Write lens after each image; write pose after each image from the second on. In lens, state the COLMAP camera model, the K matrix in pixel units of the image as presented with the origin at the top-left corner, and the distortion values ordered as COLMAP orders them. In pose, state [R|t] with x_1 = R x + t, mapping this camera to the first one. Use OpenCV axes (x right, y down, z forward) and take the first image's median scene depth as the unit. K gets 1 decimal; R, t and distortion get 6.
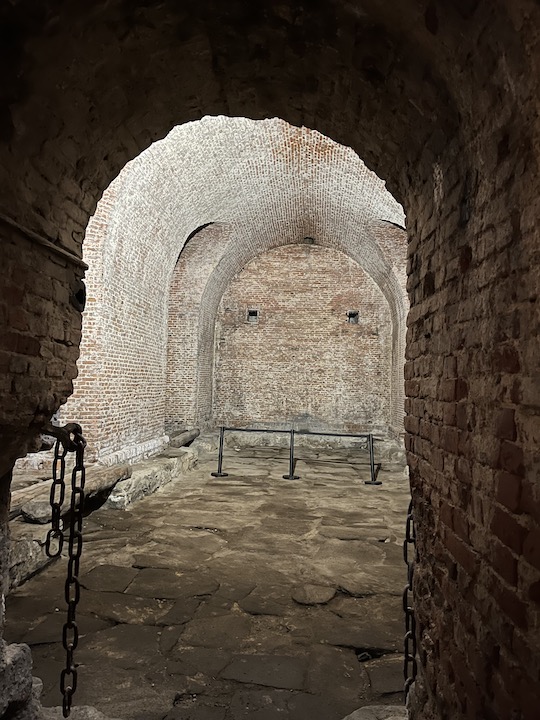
lens RADIAL K [[541.6, 0, 269.8], [0, 541.6, 361.4], [0, 0, 1]] dist [0.040919, -0.012210]
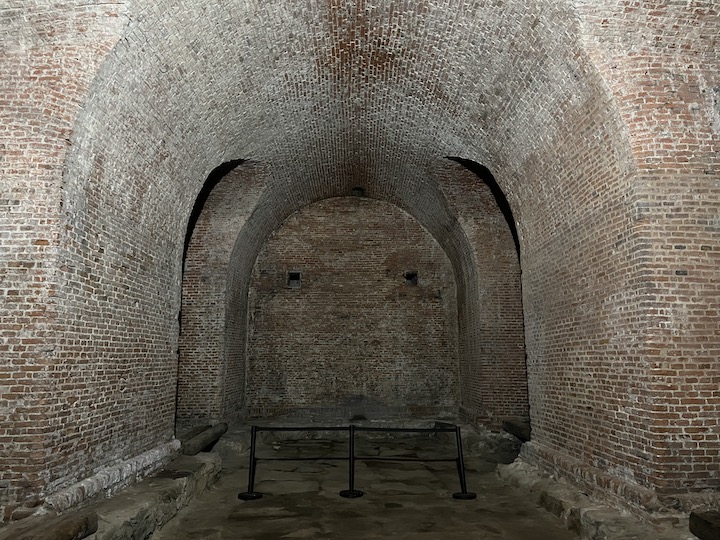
lens RADIAL K [[541.6, 0, 362.8], [0, 541.6, 267.8], [0, 0, 1]] dist [0.040919, -0.012210]
pose [[0.995121, -0.018015, 0.097006, -0.009600], [0.029633, 0.992370, -0.119684, 0.003527], [-0.094110, 0.121974, 0.988062, 0.226763]]
